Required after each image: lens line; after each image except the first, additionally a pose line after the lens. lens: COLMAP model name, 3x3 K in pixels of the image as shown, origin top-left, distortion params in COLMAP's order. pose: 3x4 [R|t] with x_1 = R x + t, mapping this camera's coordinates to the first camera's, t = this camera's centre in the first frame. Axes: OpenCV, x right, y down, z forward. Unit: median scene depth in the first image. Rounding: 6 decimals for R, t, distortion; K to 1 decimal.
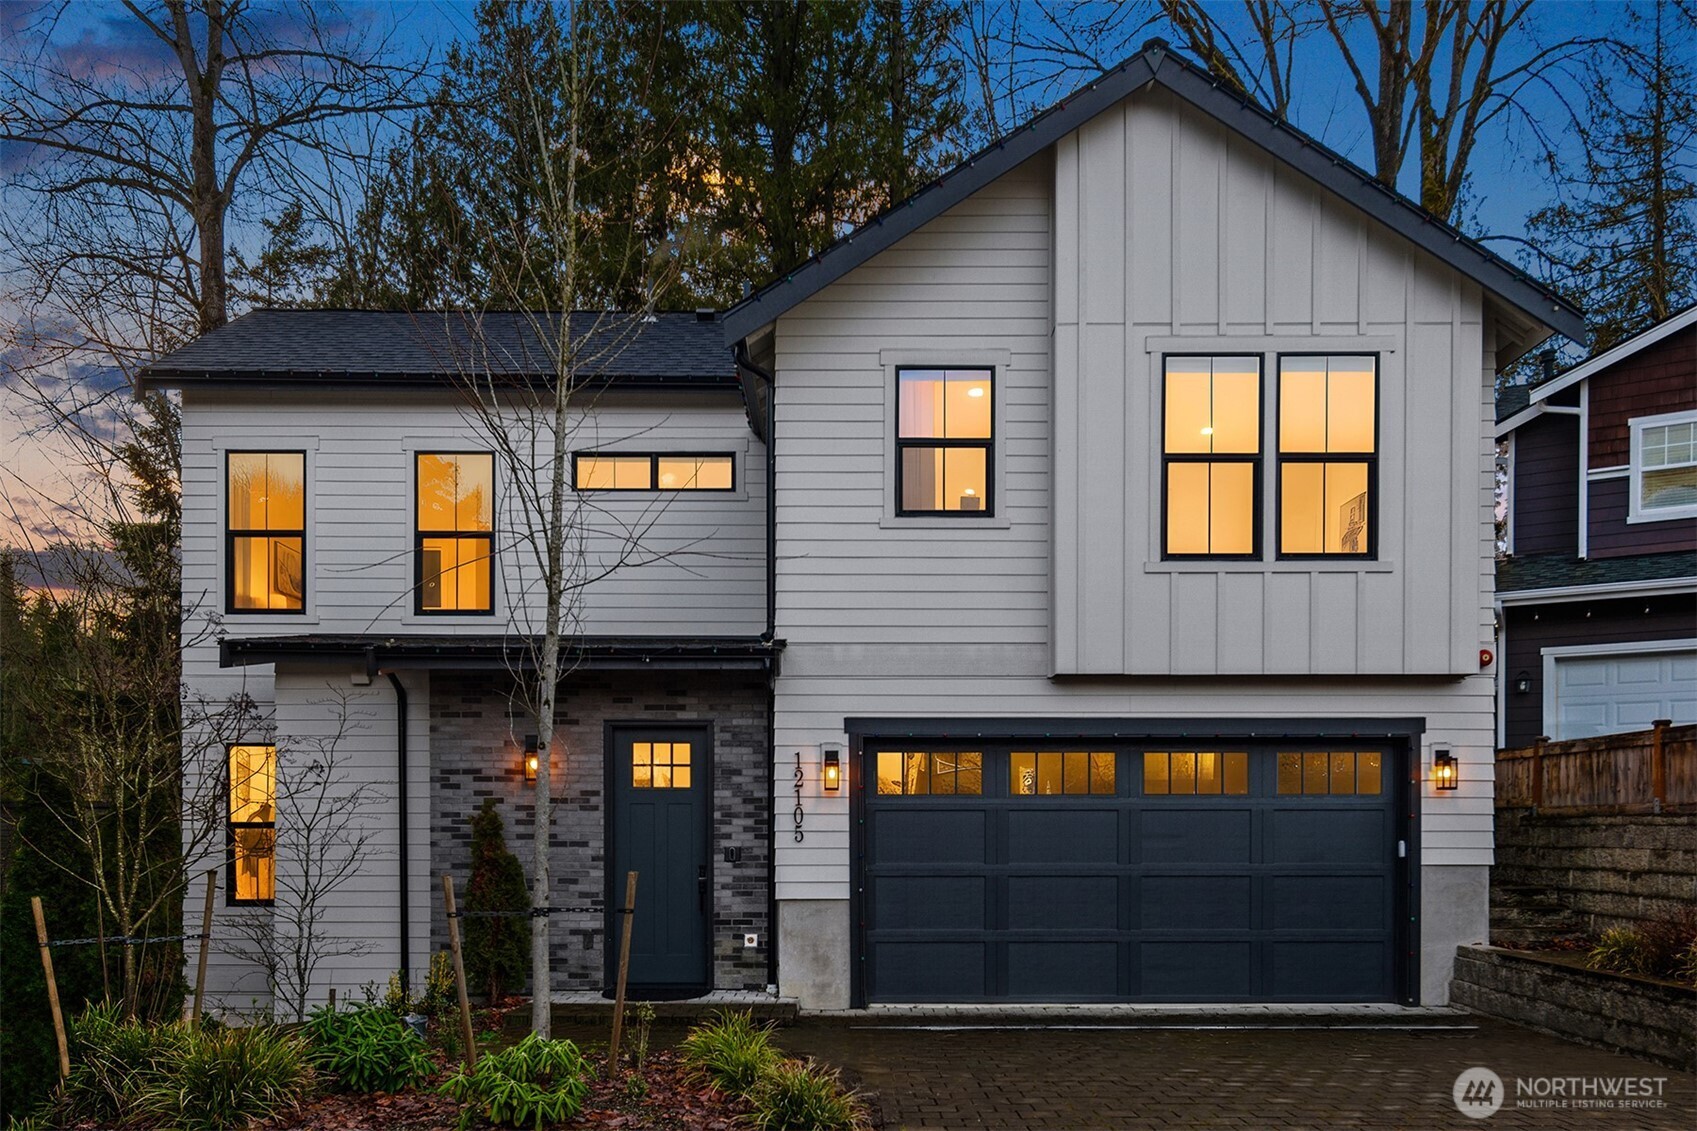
lens RADIAL K [[1325.1, 0, 847.5], [0, 1325.1, 566.3], [0, 0, 1]] dist [-0.003614, 0.011257]
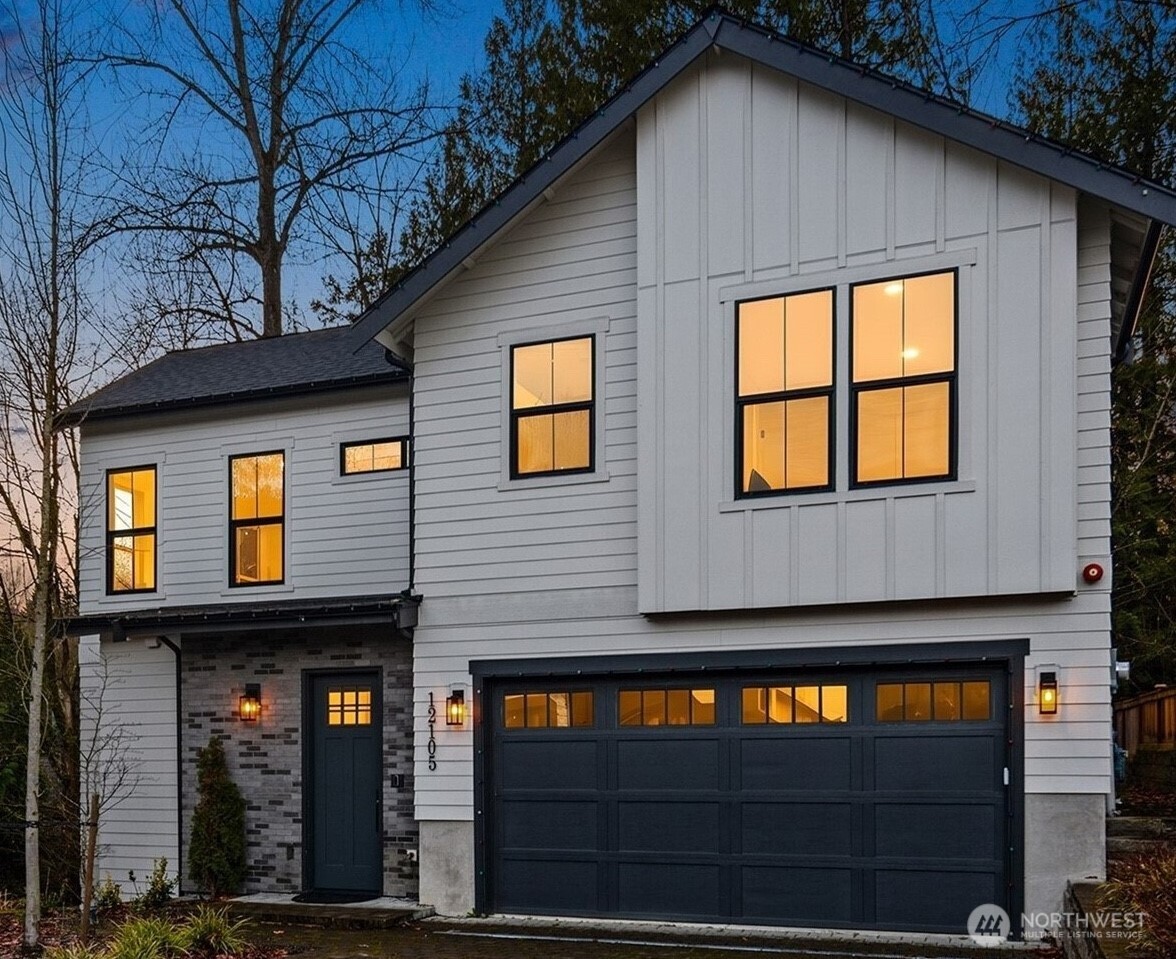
lens RADIAL K [[1280.6, 0, 587.9], [0, 1280.6, 479.1], [0, 0, 1]] dist [-0.003612, 0.000000]
pose [[0.919182, -0.088946, -0.383659, 0.515175], [0.082616, 0.996035, -0.032984, 0.003122], [0.385071, -0.001377, 0.922886, 0.021318]]
